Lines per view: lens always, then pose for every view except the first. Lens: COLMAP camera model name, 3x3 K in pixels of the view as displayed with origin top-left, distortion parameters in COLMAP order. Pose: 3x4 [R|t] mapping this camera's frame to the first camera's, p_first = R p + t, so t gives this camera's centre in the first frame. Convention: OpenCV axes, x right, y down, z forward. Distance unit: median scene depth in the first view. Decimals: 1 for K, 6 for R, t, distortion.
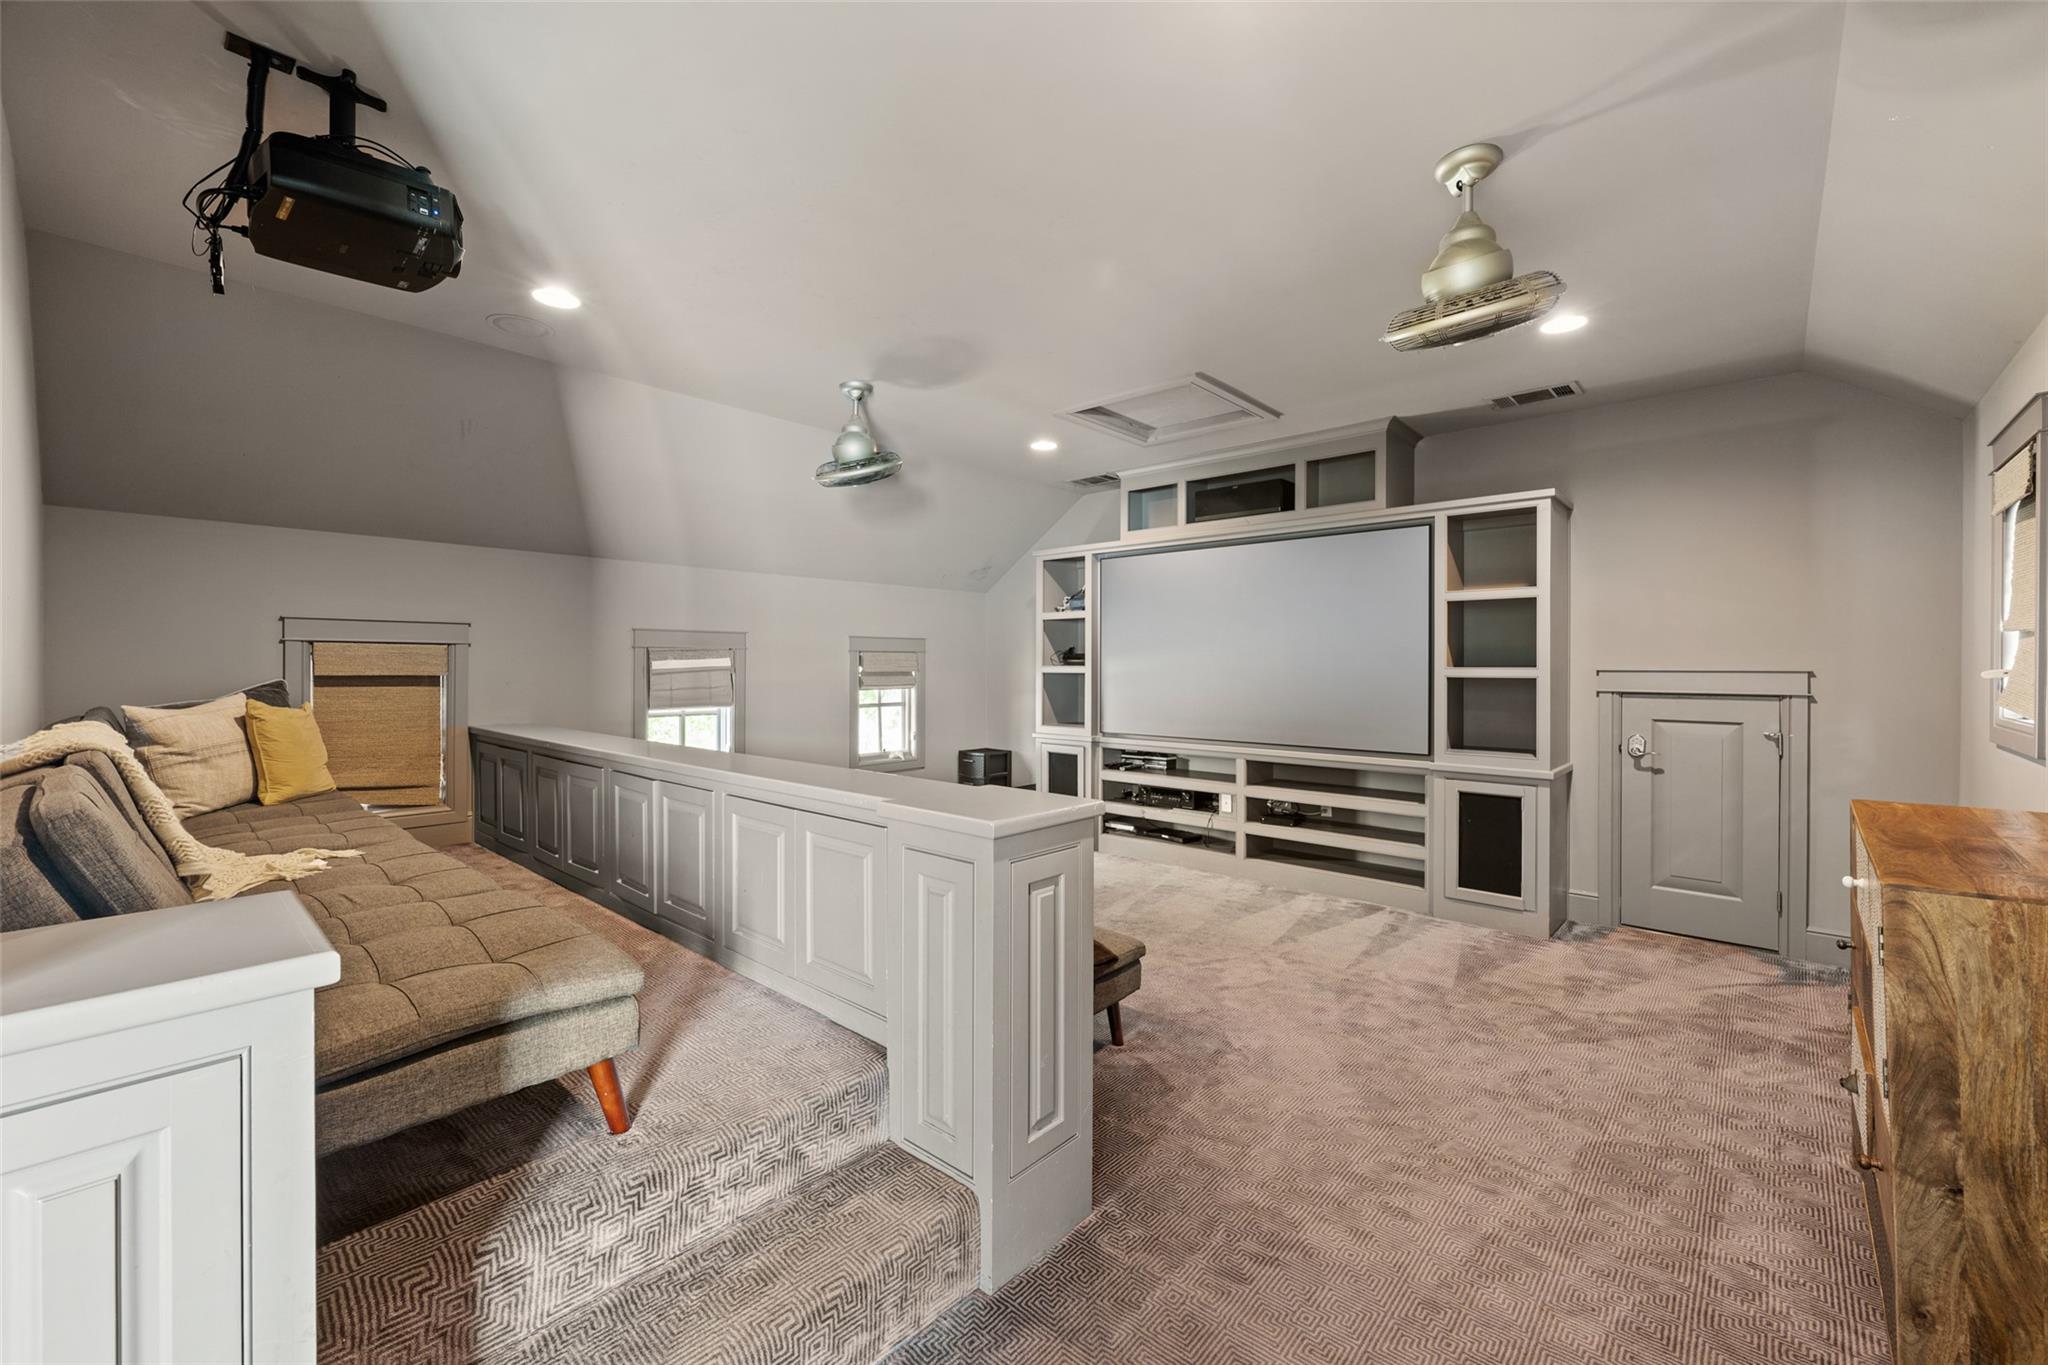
lens RADIAL K [[816.9, 0, 1031.1], [0, 816.9, 680.4], [0, 0, 1]] dist [-0.008692, 0.000530]
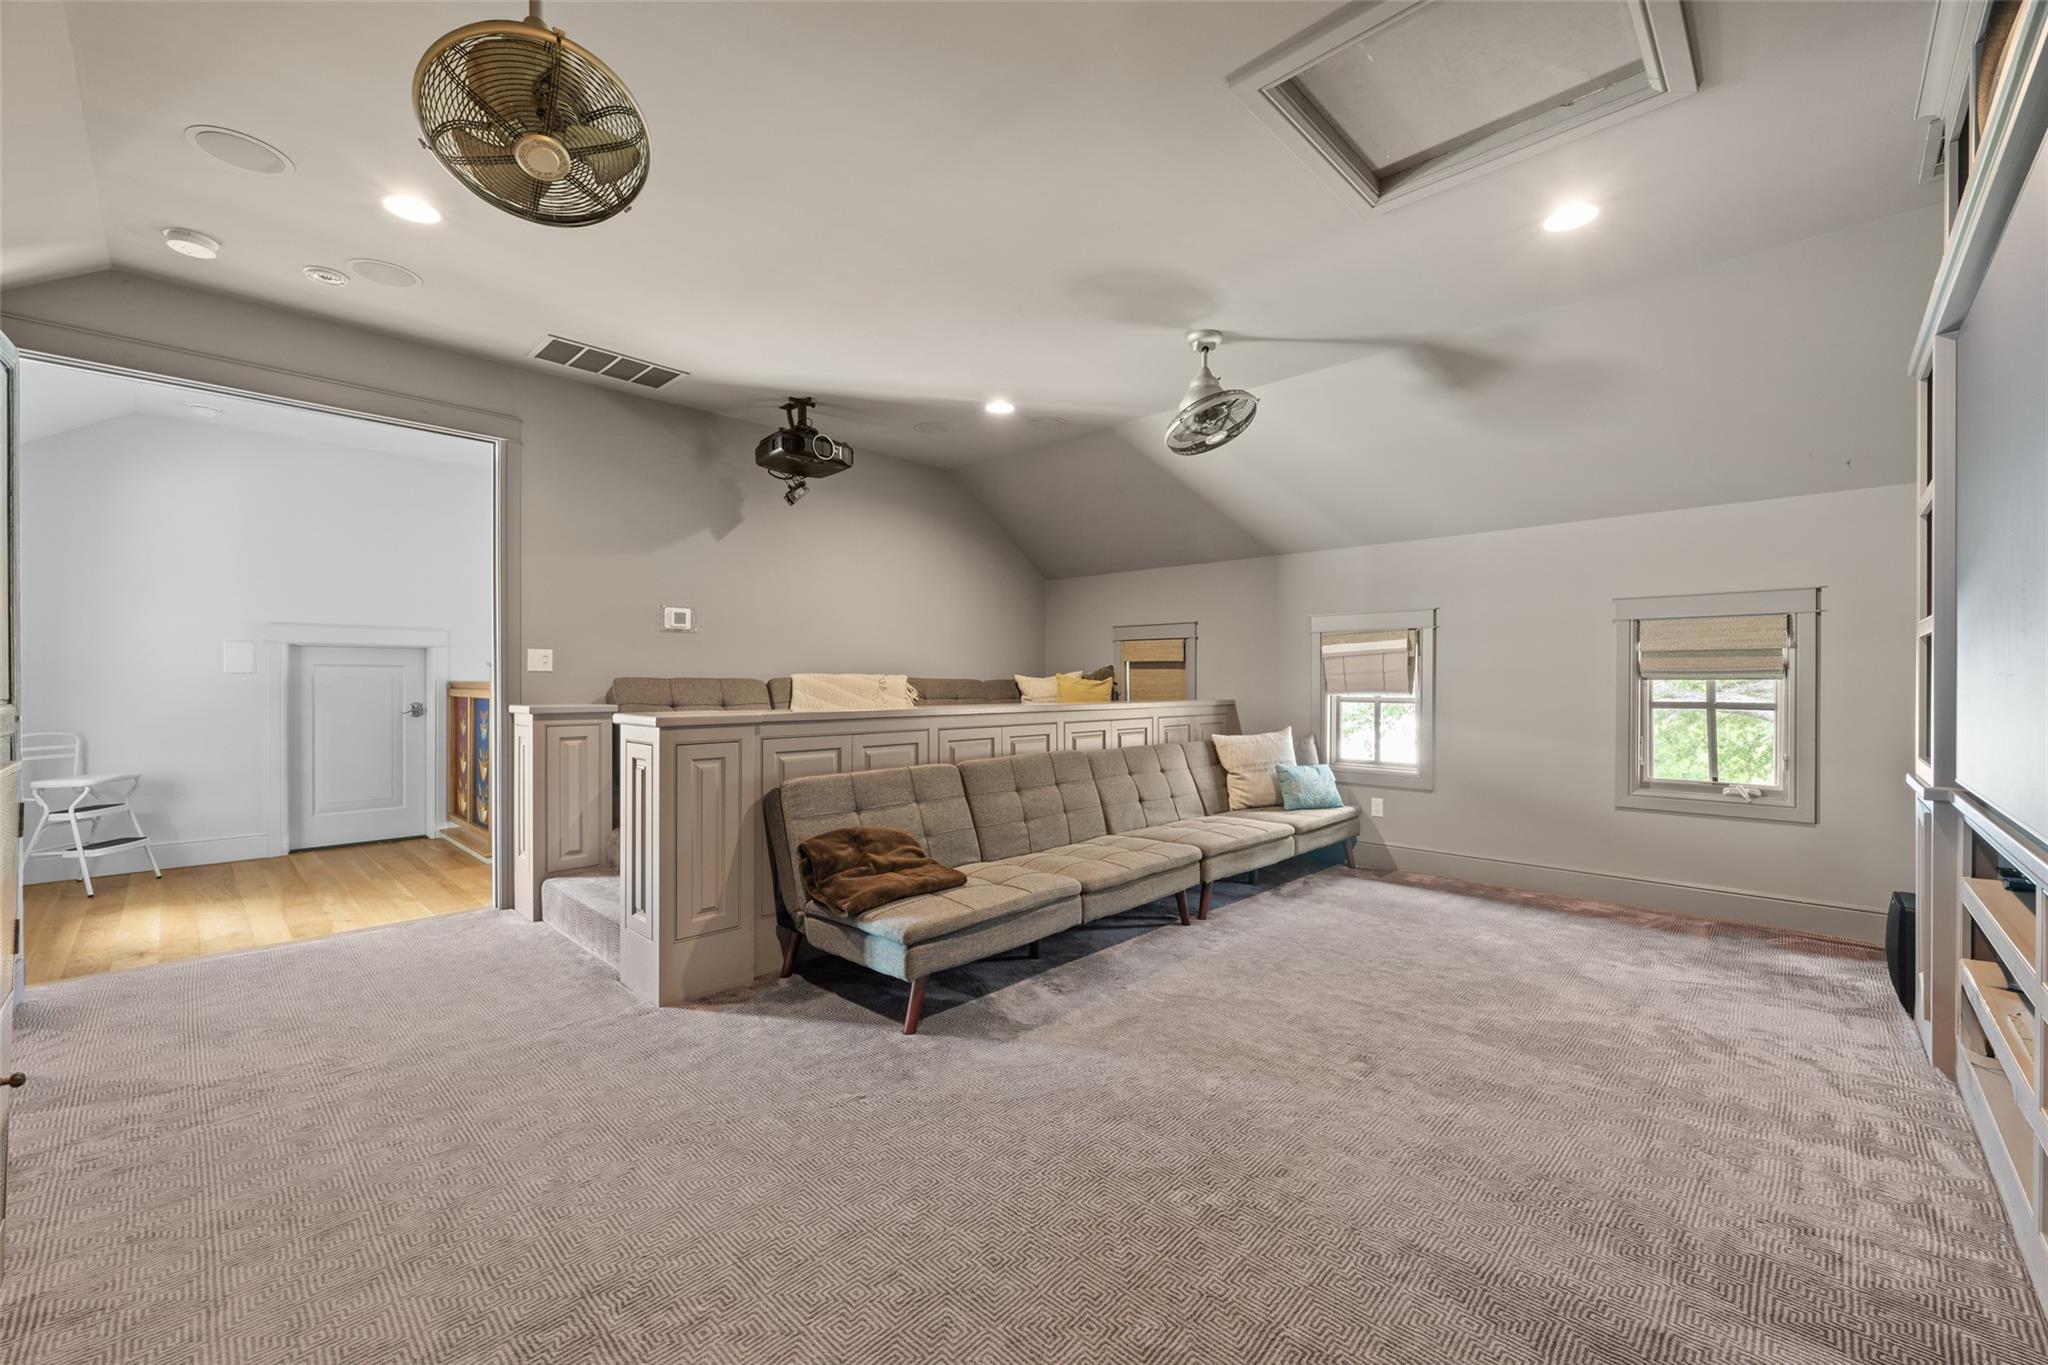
lens RADIAL K [[816.9, 0, 1031.1], [0, 816.9, 680.4], [0, 0, 1]] dist [-0.008692, 0.000530]
pose [[-0.045047, -0.000192, -0.998985, 0.494972], [-0.018137, 0.999835, 0.000626, 0.022582], [0.998820, 0.018146, -0.045043, 0.583991]]
